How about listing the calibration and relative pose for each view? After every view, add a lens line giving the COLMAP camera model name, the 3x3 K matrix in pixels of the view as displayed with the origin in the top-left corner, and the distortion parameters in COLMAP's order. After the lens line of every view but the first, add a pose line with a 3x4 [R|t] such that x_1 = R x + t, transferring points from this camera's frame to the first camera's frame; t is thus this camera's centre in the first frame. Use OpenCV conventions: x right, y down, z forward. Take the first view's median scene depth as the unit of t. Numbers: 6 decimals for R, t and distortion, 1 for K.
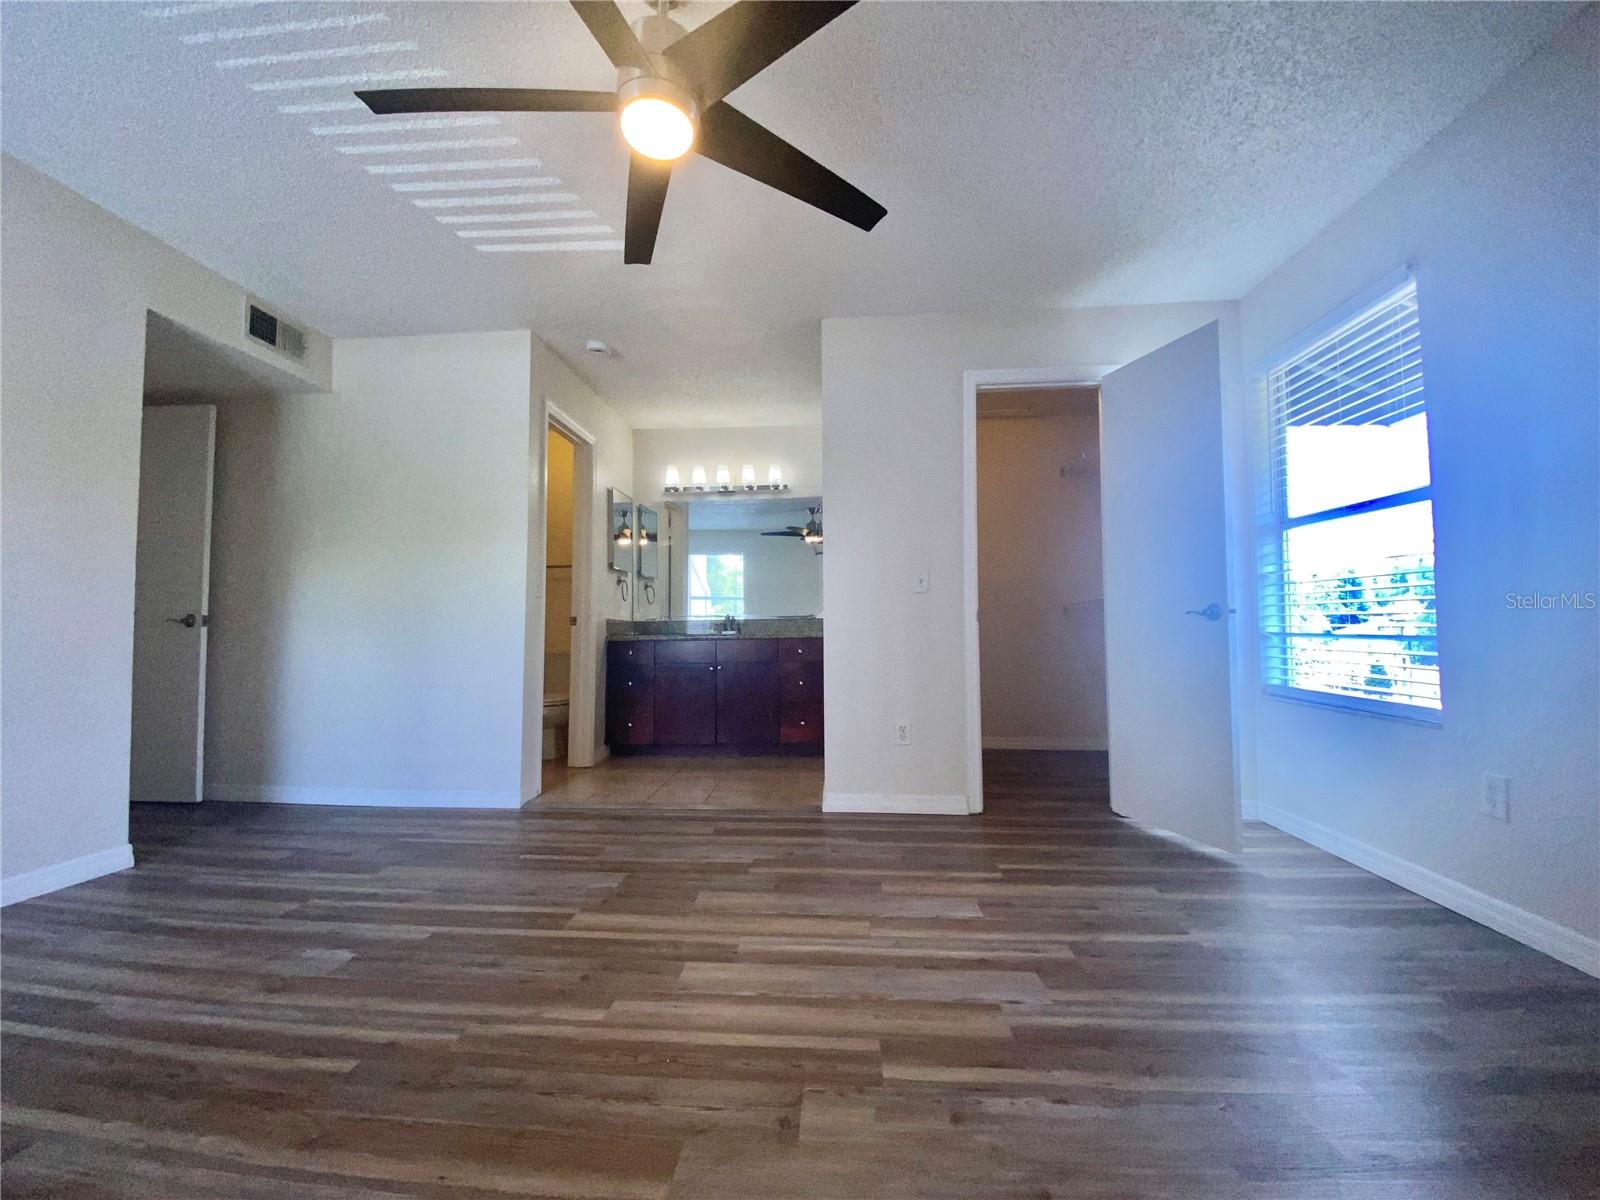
lens RADIAL K [[645.8, 0, 796.3], [0, 645.8, 596.5], [0, 0, 1]] dist [0.026496, -0.024945]
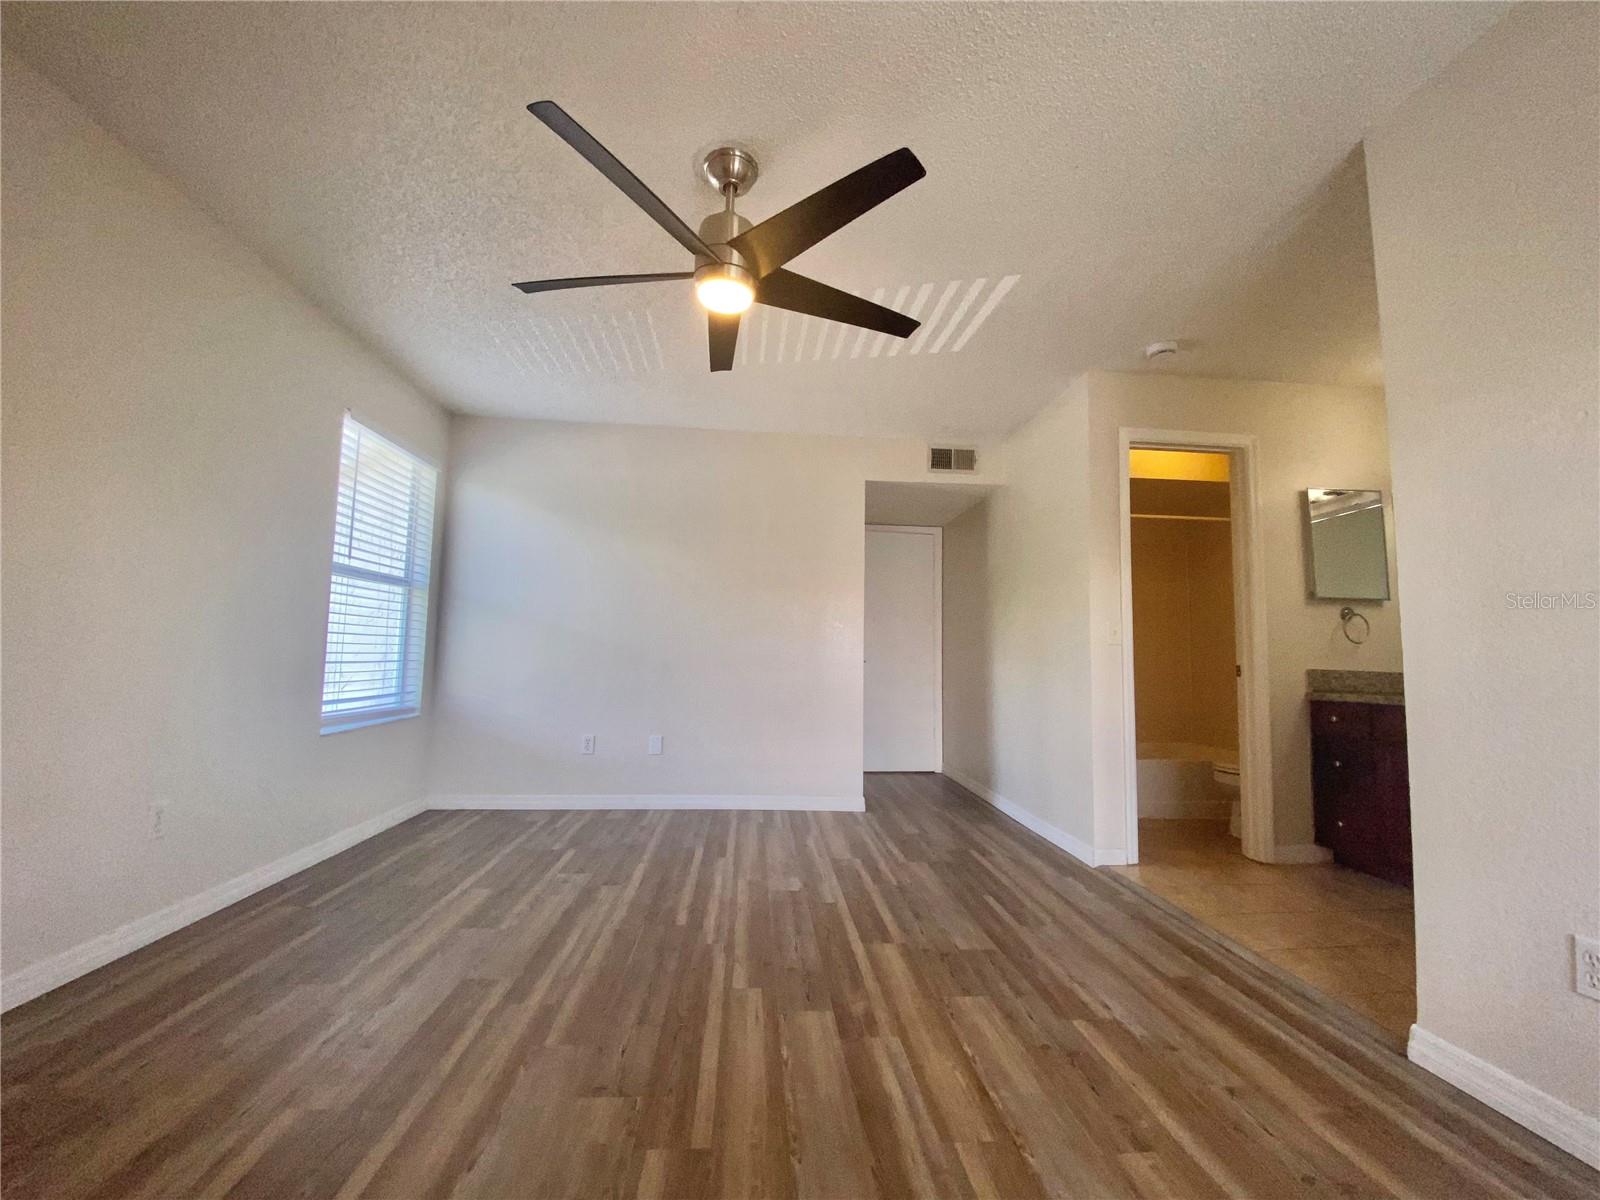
lens RADIAL K [[645.8, 0, 796.3], [0, 645.8, 596.5], [0, 0, 1]] dist [0.026496, -0.024945]
pose [[0.142600, -0.087104, -0.985940, 0.615679], [0.029076, 0.996059, -0.083793, -0.002929], [0.989353, -0.016719, 0.144570, 0.557183]]
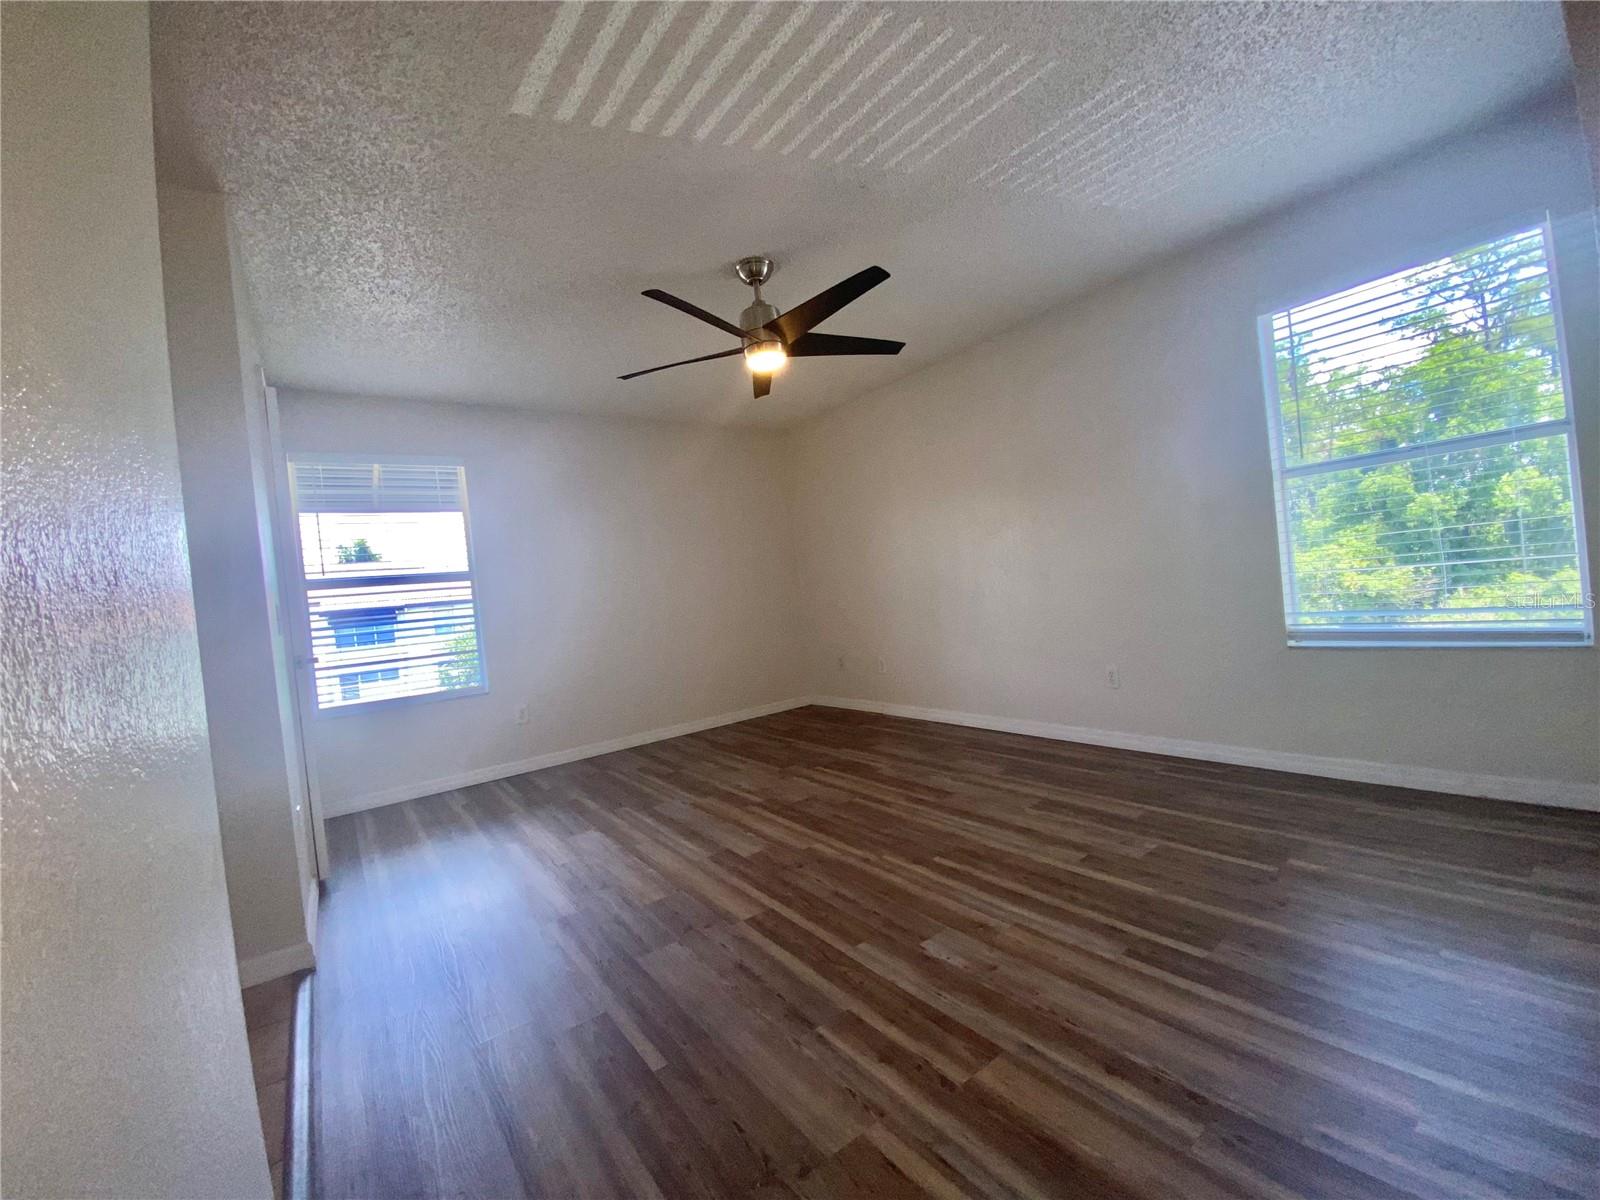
lens RADIAL K [[641.7, 0, 797.3], [0, 641.7, 596.9], [0, 0, 1]] dist [0.032847, -0.023963]
pose [[-0.645913, 0.056318, 0.761331, -0.968139], [0.061908, 0.997855, -0.021293, 0.004050], [-0.760897, 0.033379, -0.648014, 1.274506]]
